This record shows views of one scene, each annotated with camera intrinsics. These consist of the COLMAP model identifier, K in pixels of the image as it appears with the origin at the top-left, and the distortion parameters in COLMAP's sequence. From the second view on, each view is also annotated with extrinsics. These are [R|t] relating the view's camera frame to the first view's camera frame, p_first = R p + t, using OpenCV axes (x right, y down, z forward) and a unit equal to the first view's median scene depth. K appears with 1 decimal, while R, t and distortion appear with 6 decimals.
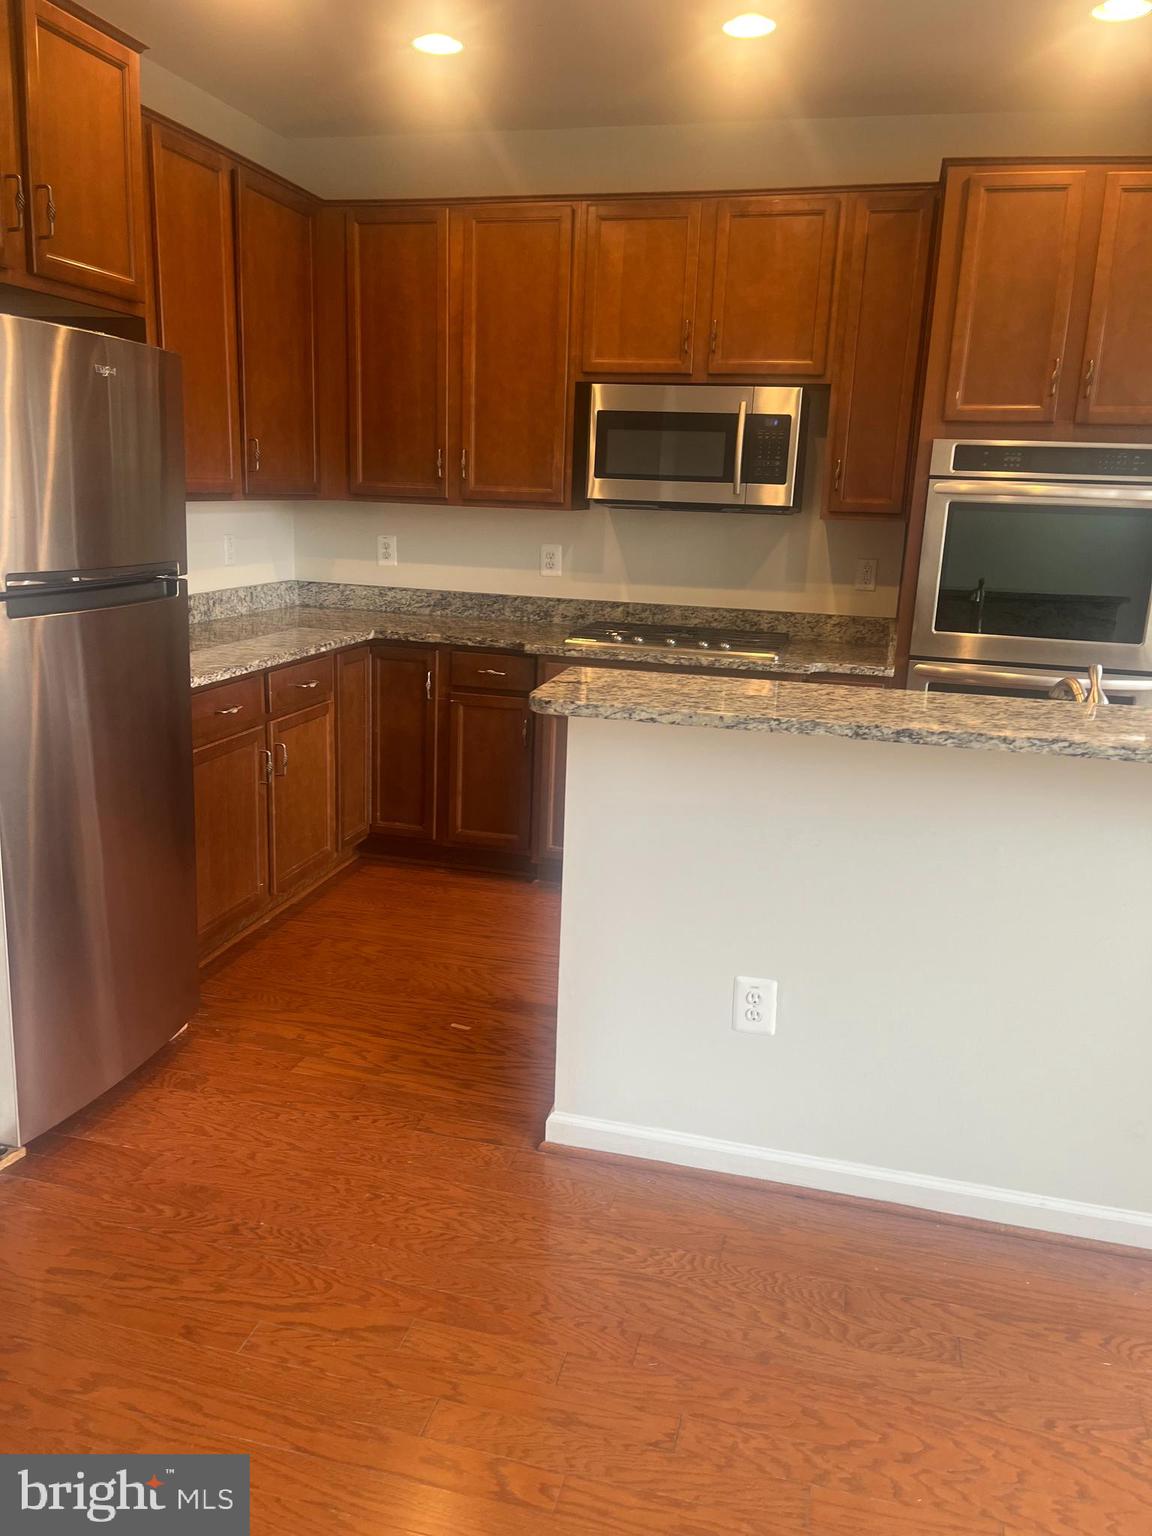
lens RADIAL K [[1166.4, 0, 574.6], [0, 1166.4, 782.9], [0, 0, 1]] dist [0.060800, -0.072802]
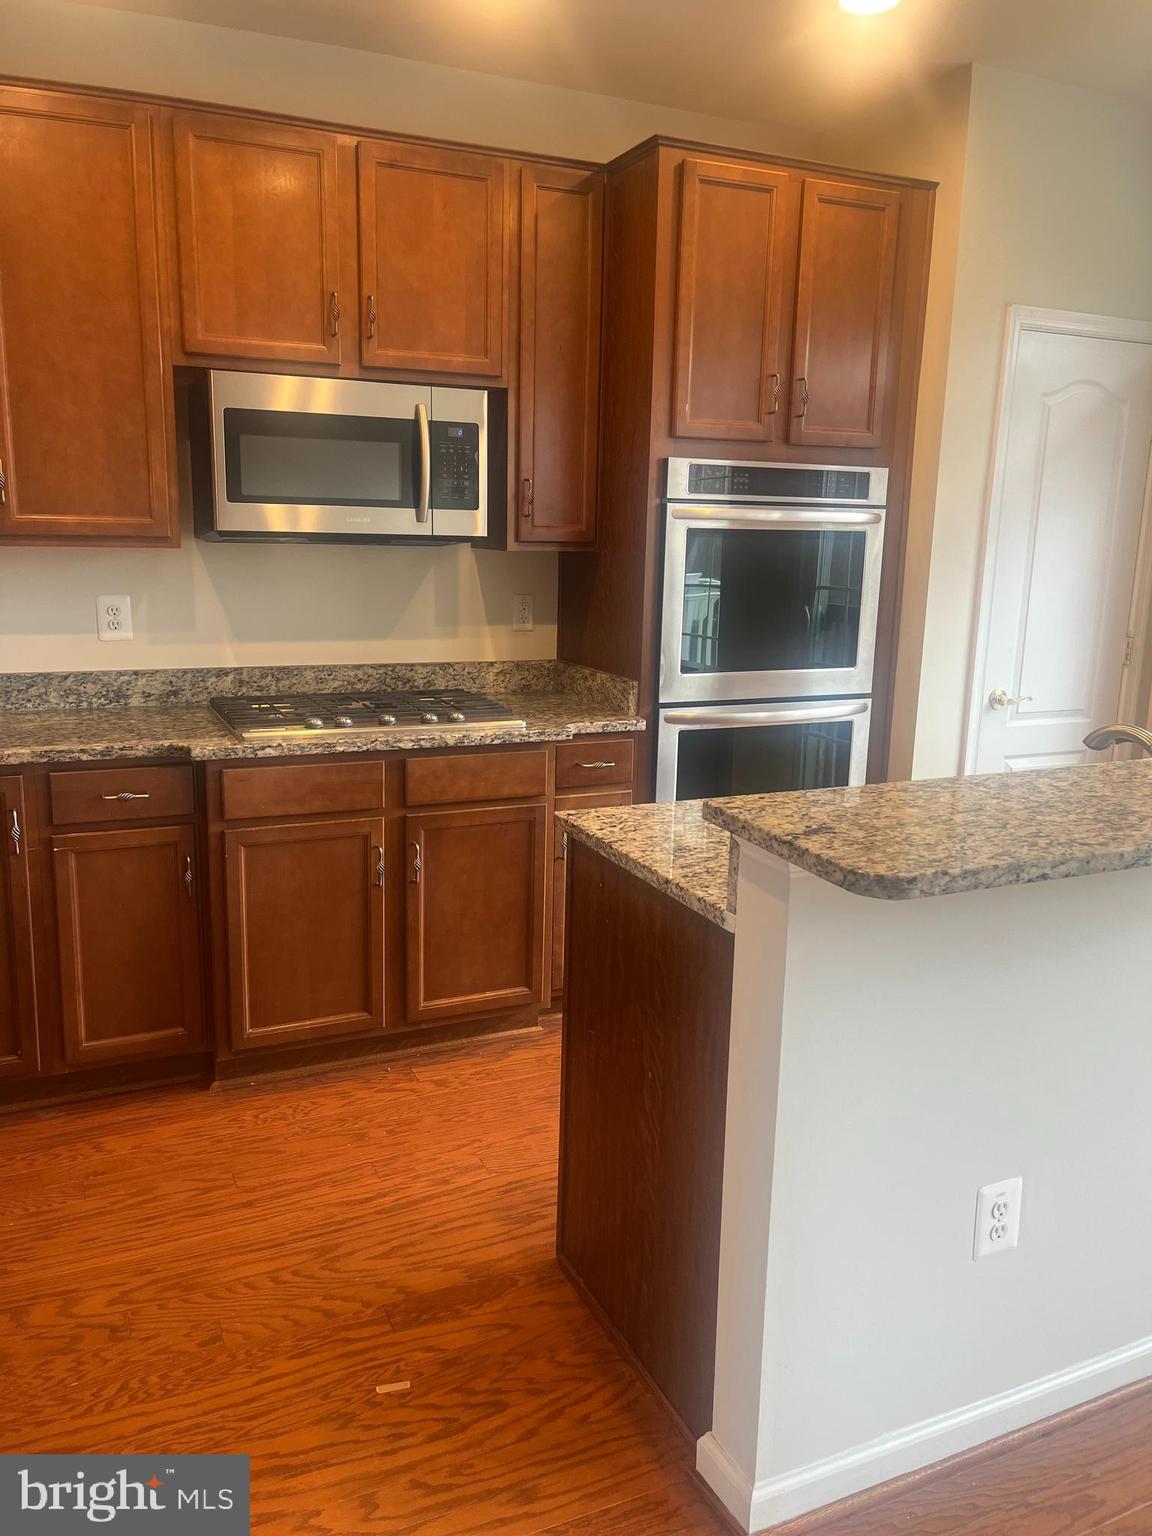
lens RADIAL K [[1166.4, 0, 572.9], [0, 1166.4, 758.1], [0, 0, 1]] dist [0.060800, -0.072802]
pose [[0.781977, -0.140955, 0.607161, -0.280188], [0.159860, 0.986867, 0.023217, -0.093523], [-0.602459, 0.078906, 0.794240, 0.333369]]
